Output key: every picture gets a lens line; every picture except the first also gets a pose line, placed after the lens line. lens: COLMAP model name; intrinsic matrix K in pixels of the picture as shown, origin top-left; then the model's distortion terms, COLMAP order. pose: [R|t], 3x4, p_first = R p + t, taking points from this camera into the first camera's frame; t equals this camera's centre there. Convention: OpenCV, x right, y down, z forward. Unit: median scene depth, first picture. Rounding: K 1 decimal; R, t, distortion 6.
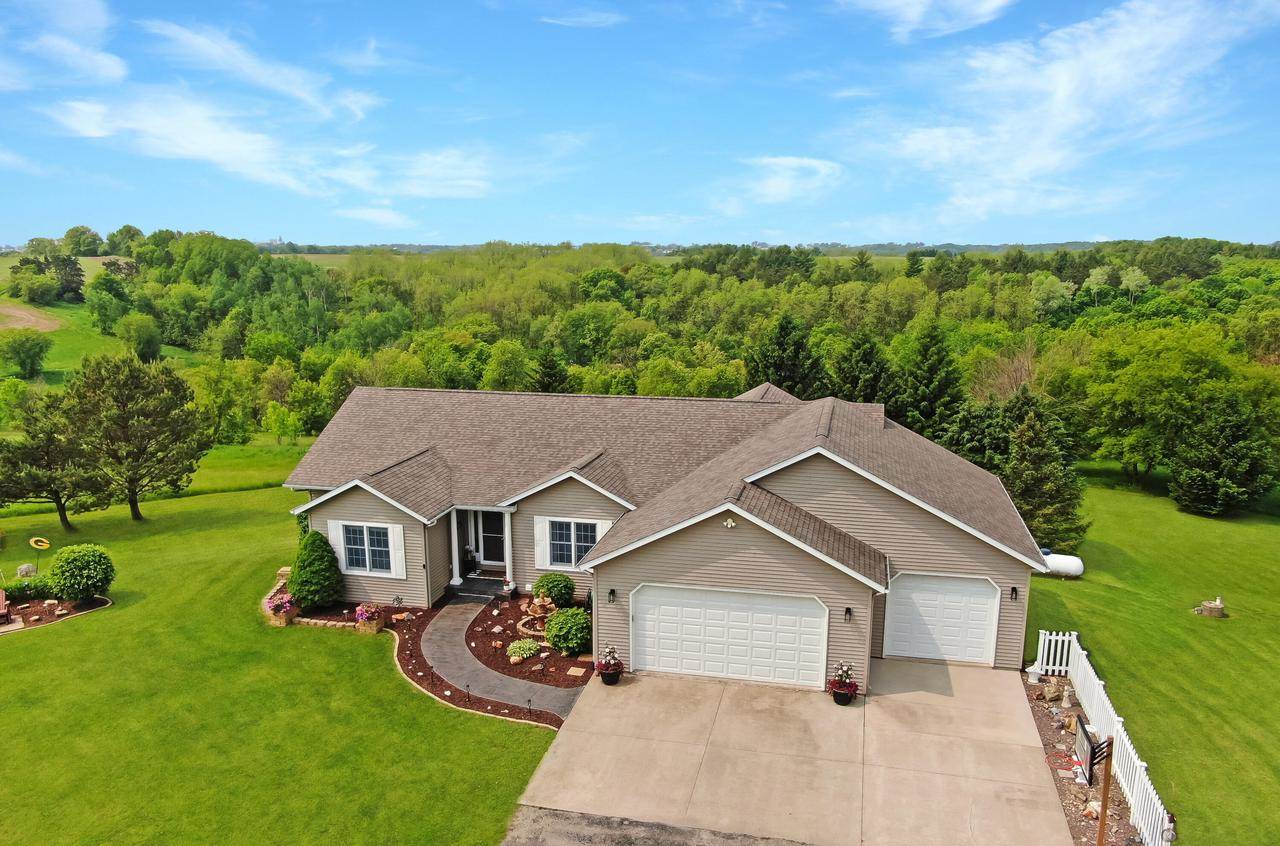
lens RADIAL K [[954.6, 0, 636.7], [0, 954.6, 479.2], [0, 0, 1]] dist [-0.021849, 0.013940]
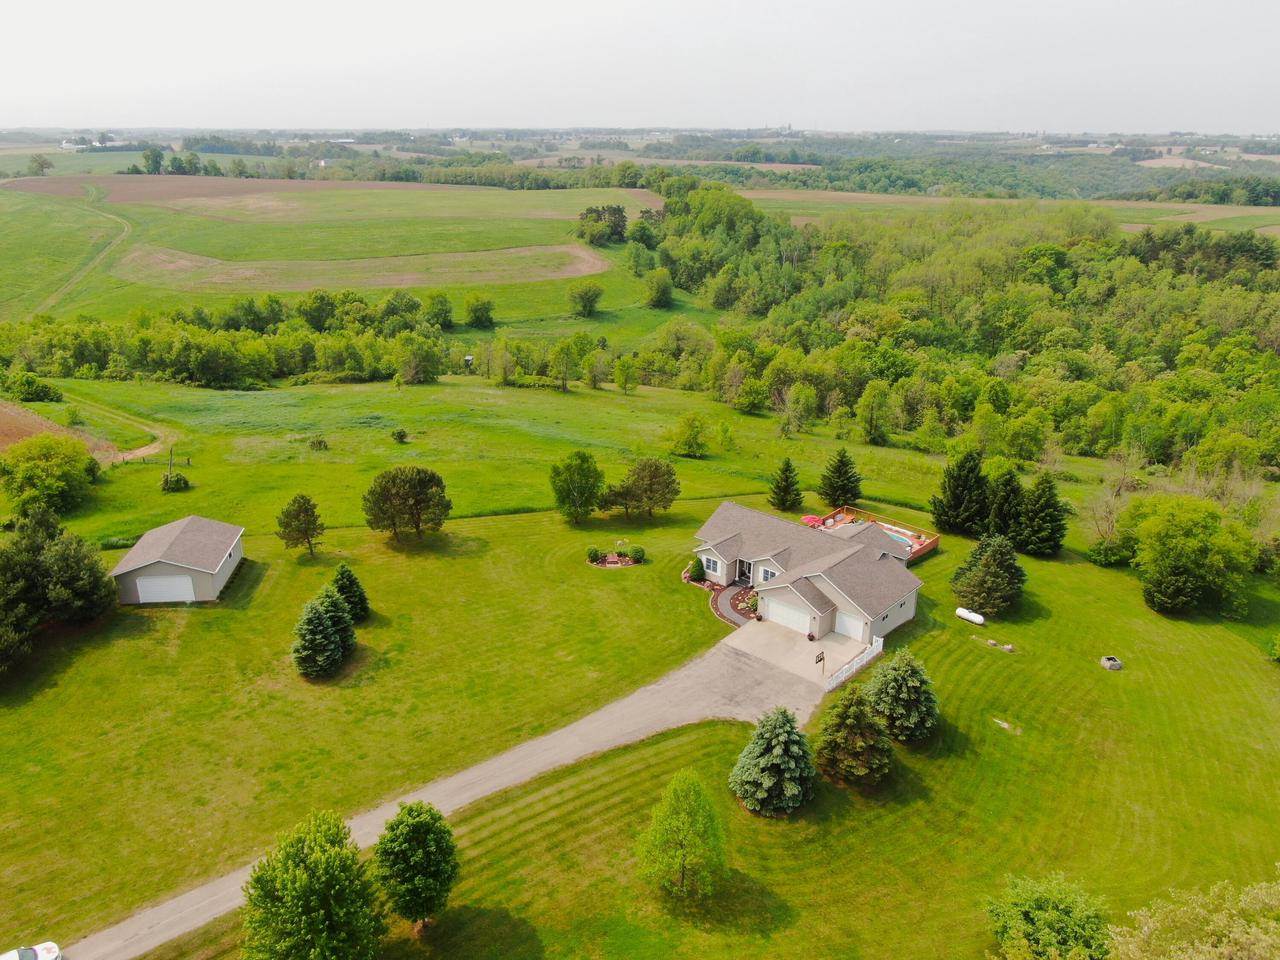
lens RADIAL K [[935.0, 0, 640.3], [0, 935.0, 482.0], [0, 0, 1]] dist [-0.018520, 0.013529]
pose [[0.878025, 0.178294, -0.444166, 0.101756], [-0.123162, 0.980940, 0.150296, -0.075882], [0.462497, -0.077259, 0.883248, -0.225653]]
